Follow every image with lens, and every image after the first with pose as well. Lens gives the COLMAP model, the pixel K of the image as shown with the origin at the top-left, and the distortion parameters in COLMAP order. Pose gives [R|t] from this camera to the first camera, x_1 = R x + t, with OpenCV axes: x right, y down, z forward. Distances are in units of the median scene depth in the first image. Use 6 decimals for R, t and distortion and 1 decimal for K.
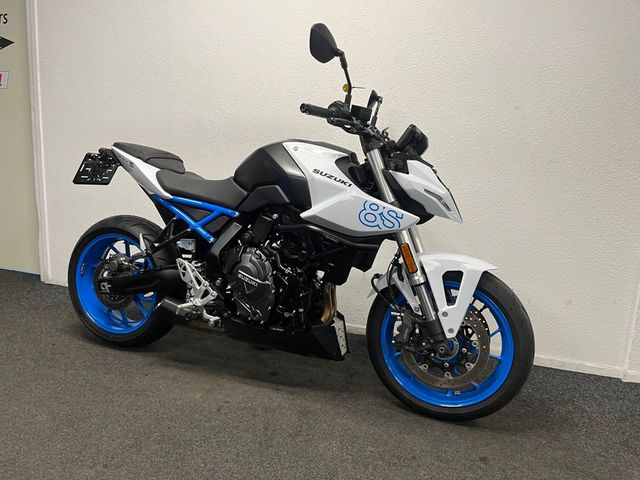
lens RADIAL K [[471.2, 0, 320.0], [0, 471.2, 240.0], [0, 0, 1]] dist [0.089462, -0.110460]
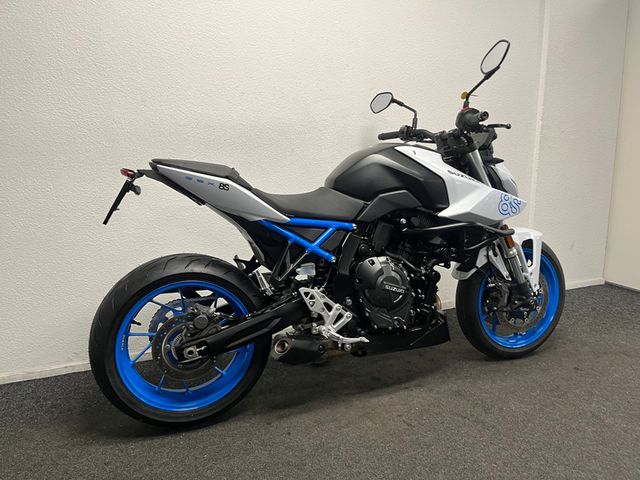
lens RADIAL K [[471.2, 0, 320.0], [0, 471.2, 240.0], [0, 0, 1]] dist [0.089462, -0.110460]
pose [[0.748507, -0.183834, 0.637136, -0.835643], [0.164534, 0.982246, 0.090114, -0.124131], [-0.642390, 0.037379, 0.765466, 0.325959]]
